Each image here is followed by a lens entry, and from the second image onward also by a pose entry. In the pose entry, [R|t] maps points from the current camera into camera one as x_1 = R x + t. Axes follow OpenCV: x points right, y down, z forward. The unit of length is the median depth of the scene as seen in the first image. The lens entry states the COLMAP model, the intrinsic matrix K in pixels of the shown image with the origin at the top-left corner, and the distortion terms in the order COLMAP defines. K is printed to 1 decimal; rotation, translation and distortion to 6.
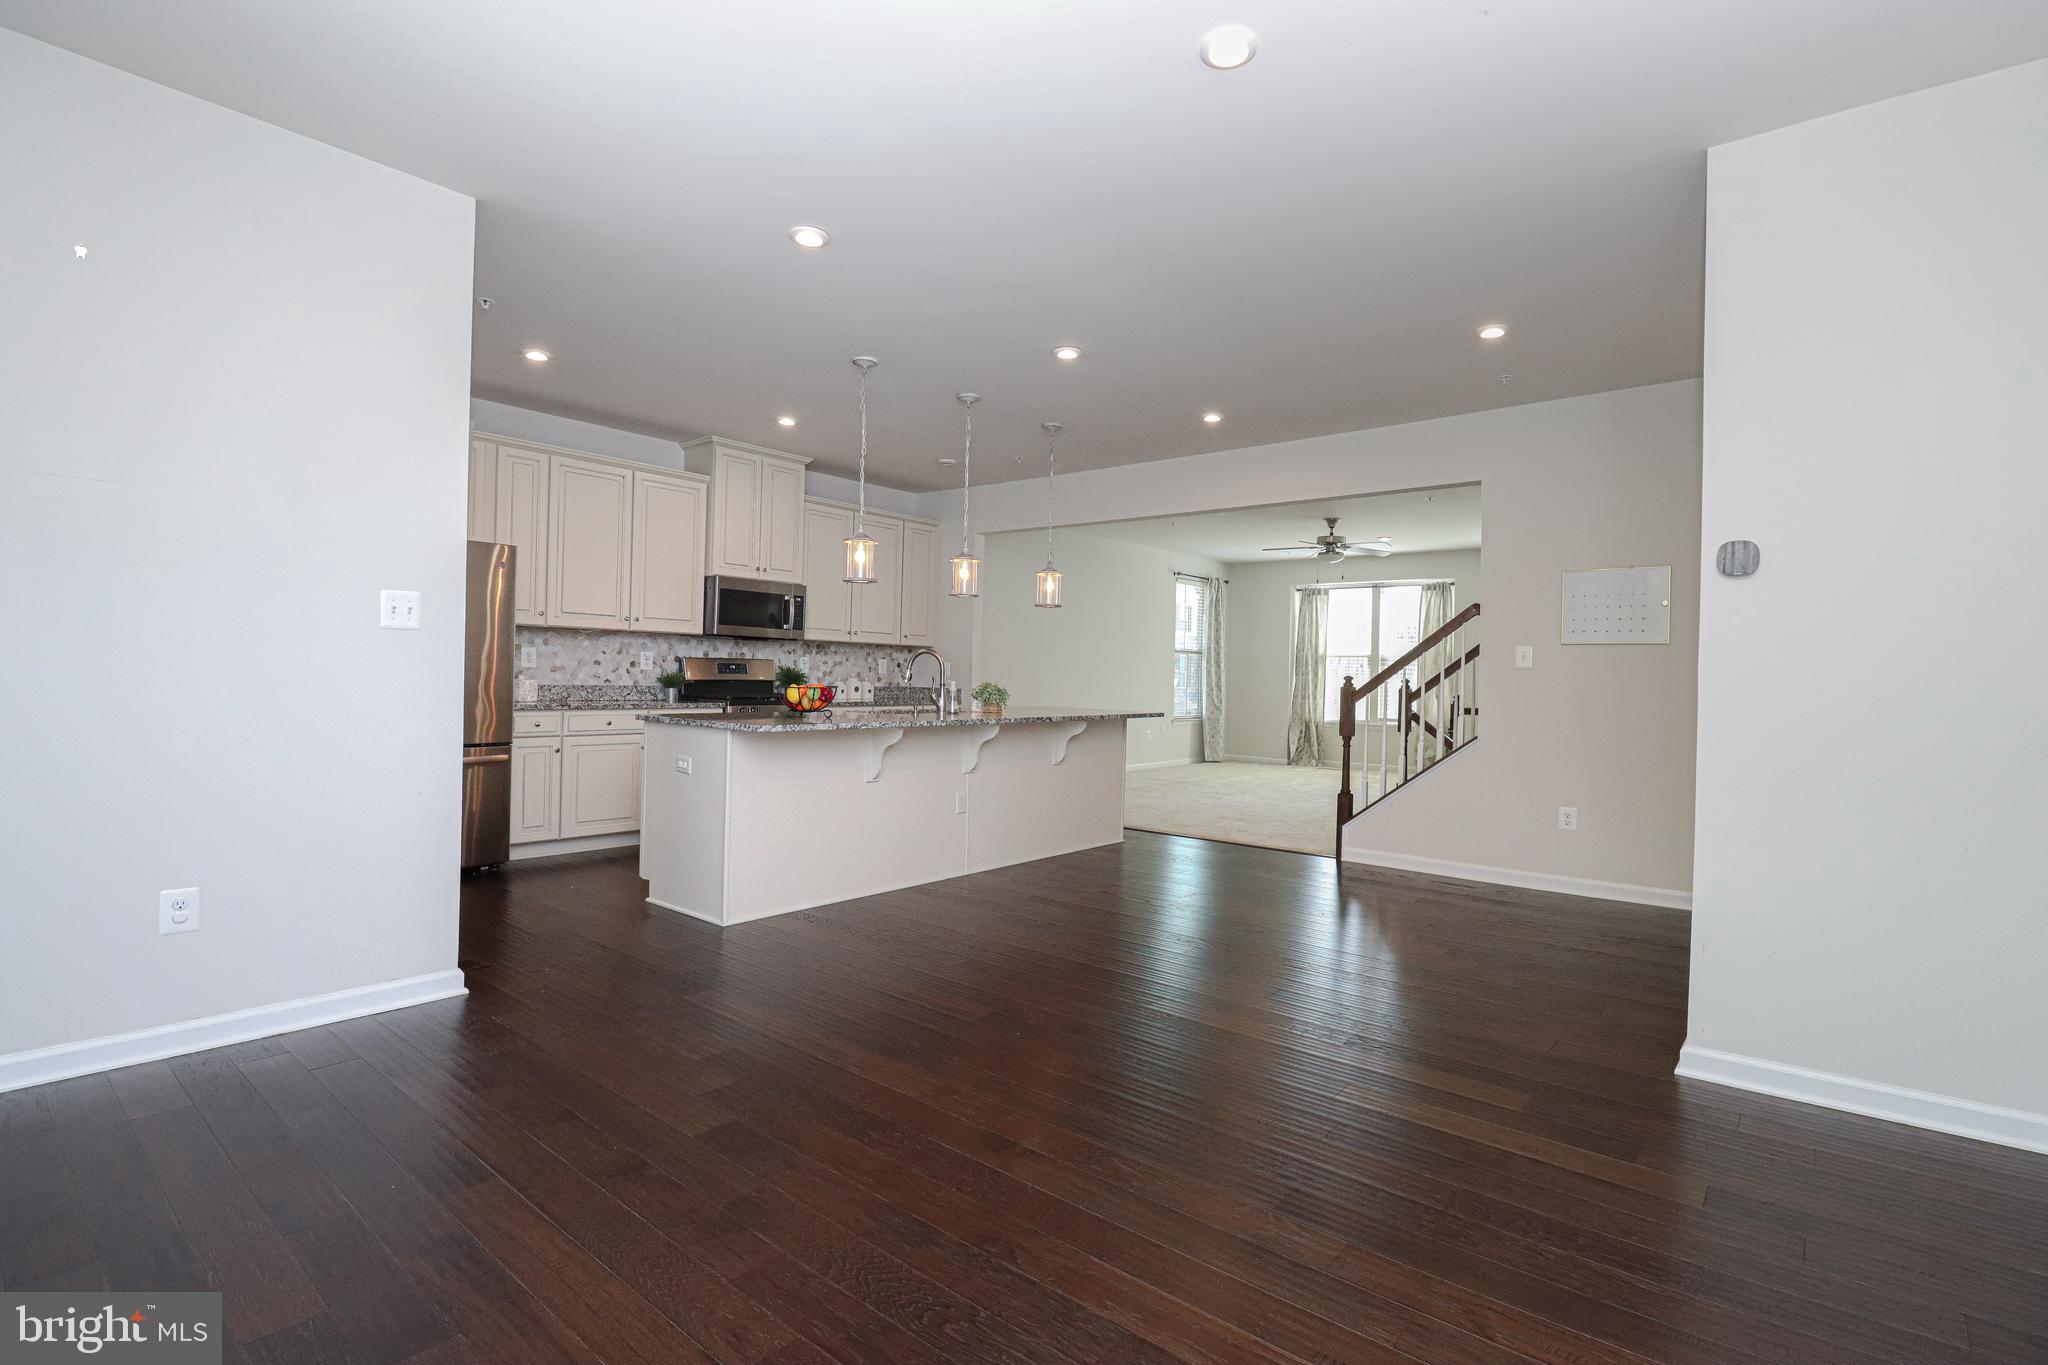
lens RADIAL K [[954.4, 0, 1032.6], [0, 954.4, 680.7], [0, 0, 1]] dist [-0.001041, -0.007887]
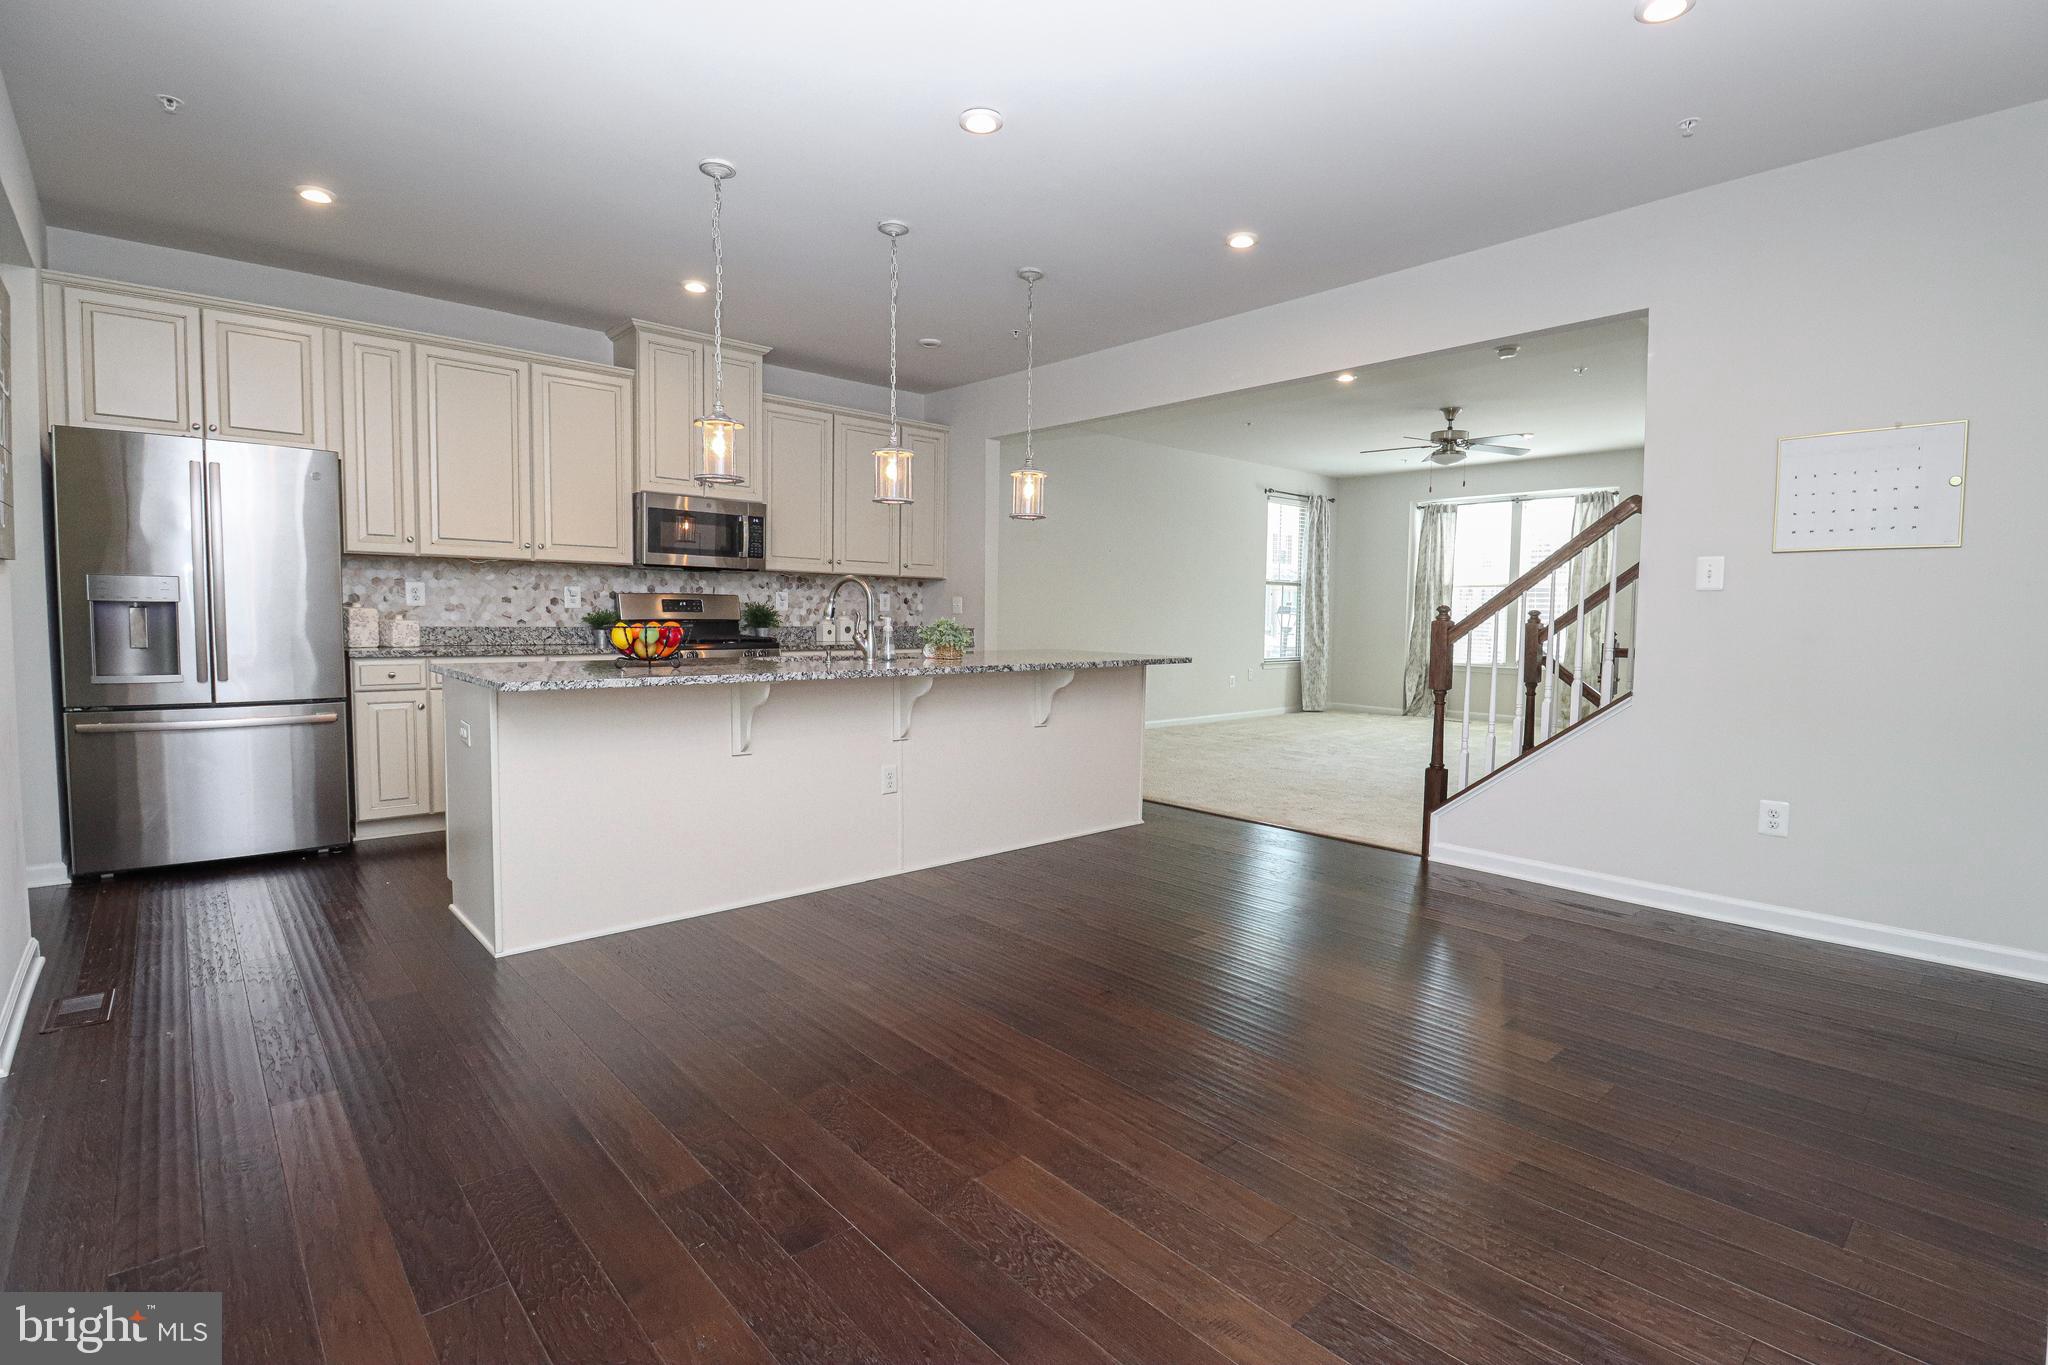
lens RADIAL K [[954.4, 0, 1036.8], [0, 954.4, 677.9], [0, 0, 1]] dist [-0.001041, -0.007887]
pose [[0.990545, -0.000350, -0.137185, 0.115563], [0.008473, 0.998244, 0.058634, 0.004106], [0.136923, -0.059242, 0.988809, 0.224907]]
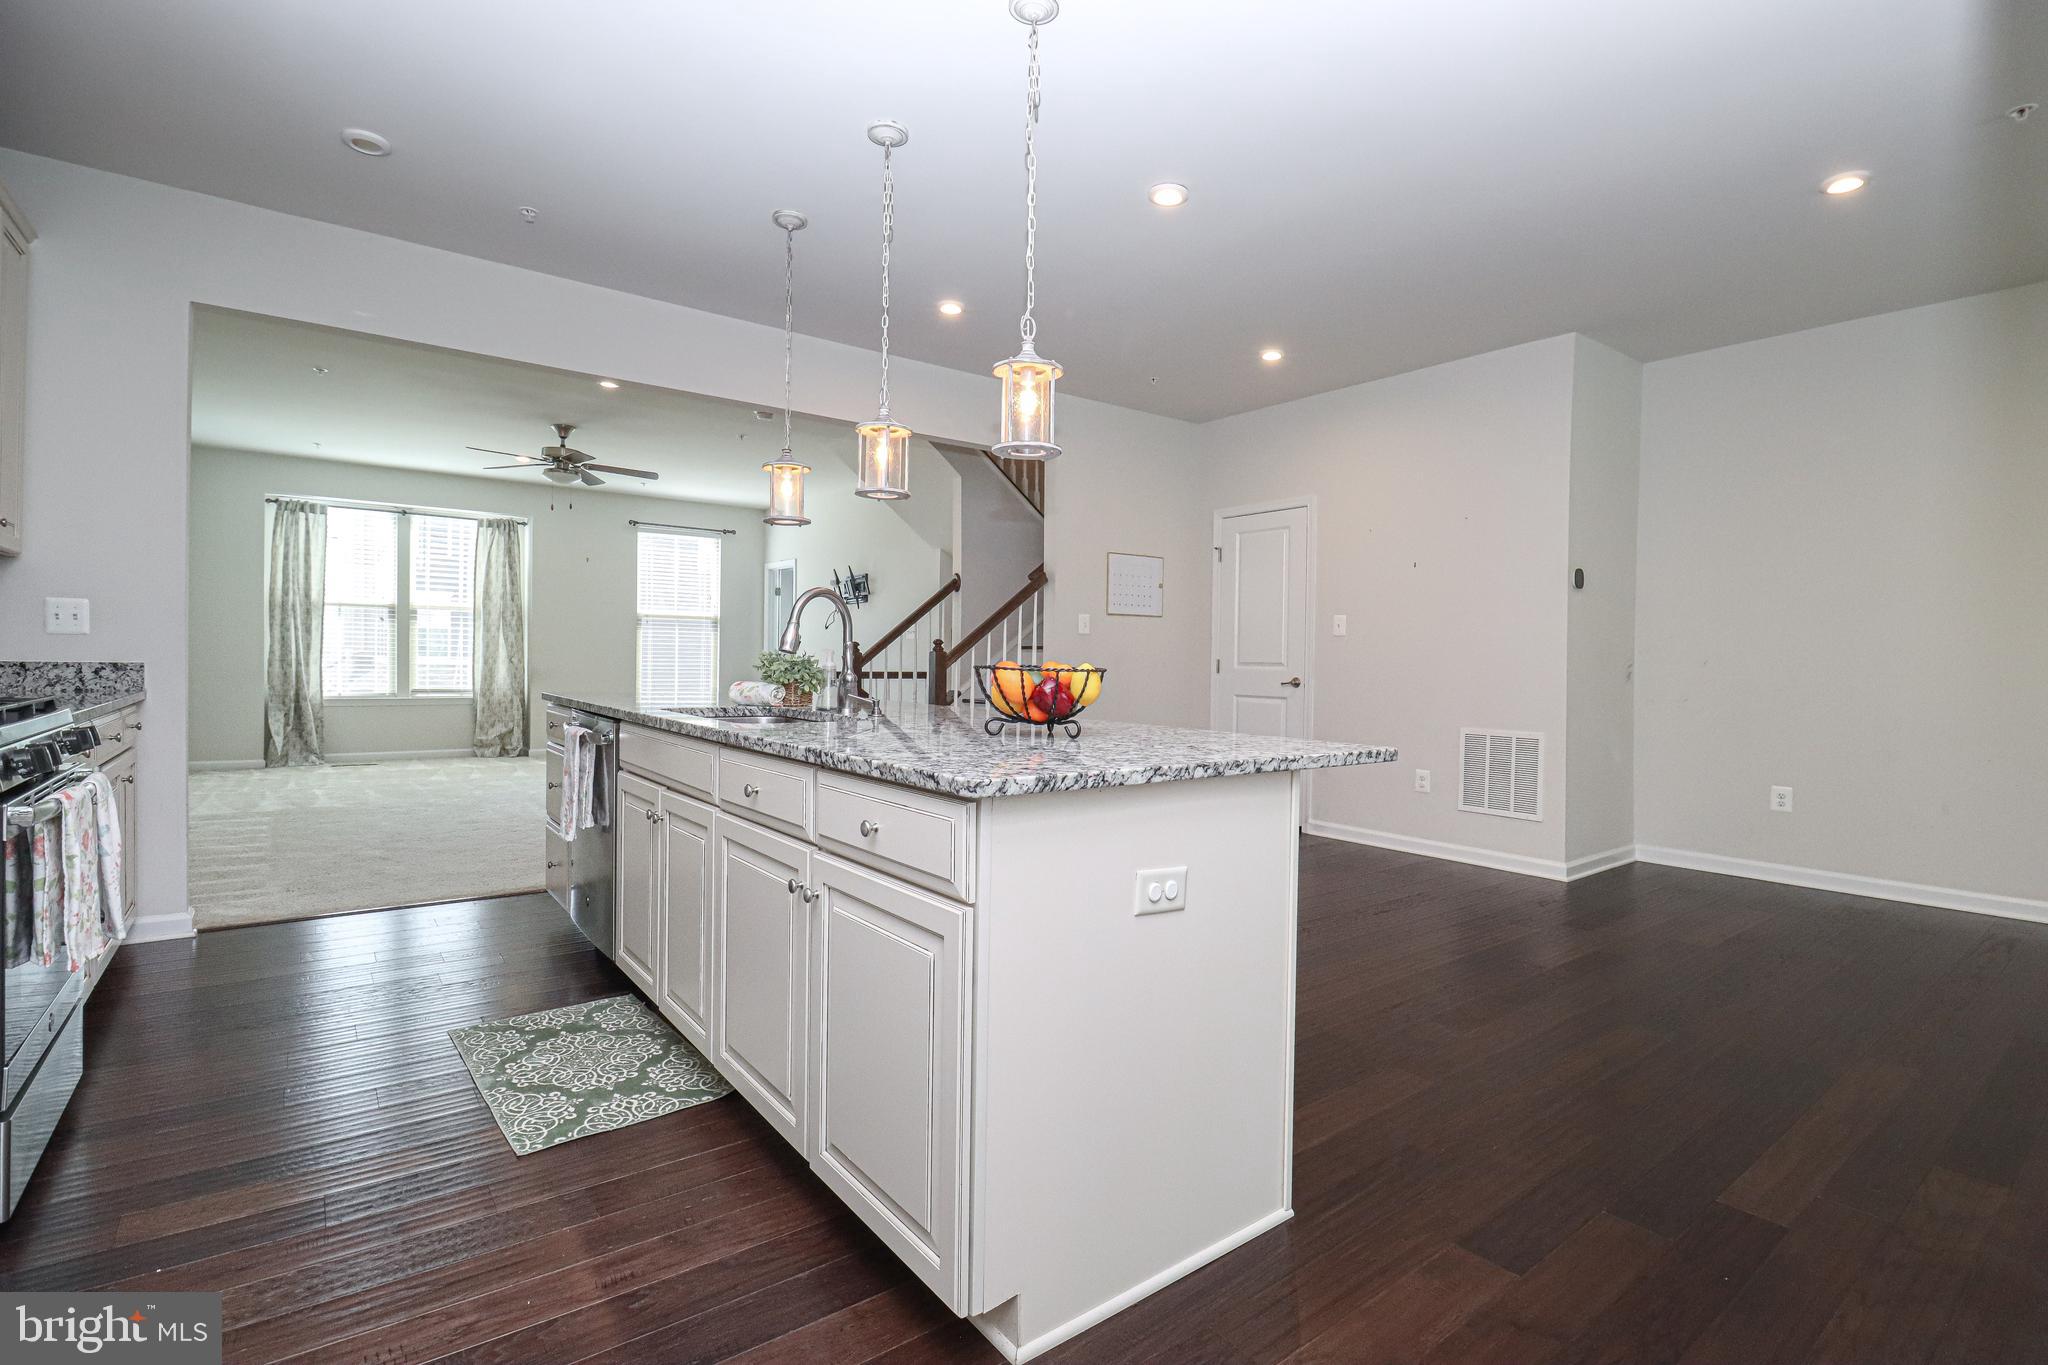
lens RADIAL K [[954.4, 0, 1030.5], [0, 954.4, 664.7], [0, 0, 1]] dist [-0.001041, -0.007887]
pose [[0.234012, -0.026806, 0.971864, -0.452275], [-0.007535, 0.999540, 0.029383, -0.011194], [-0.972204, -0.014199, 0.233703, 0.649028]]
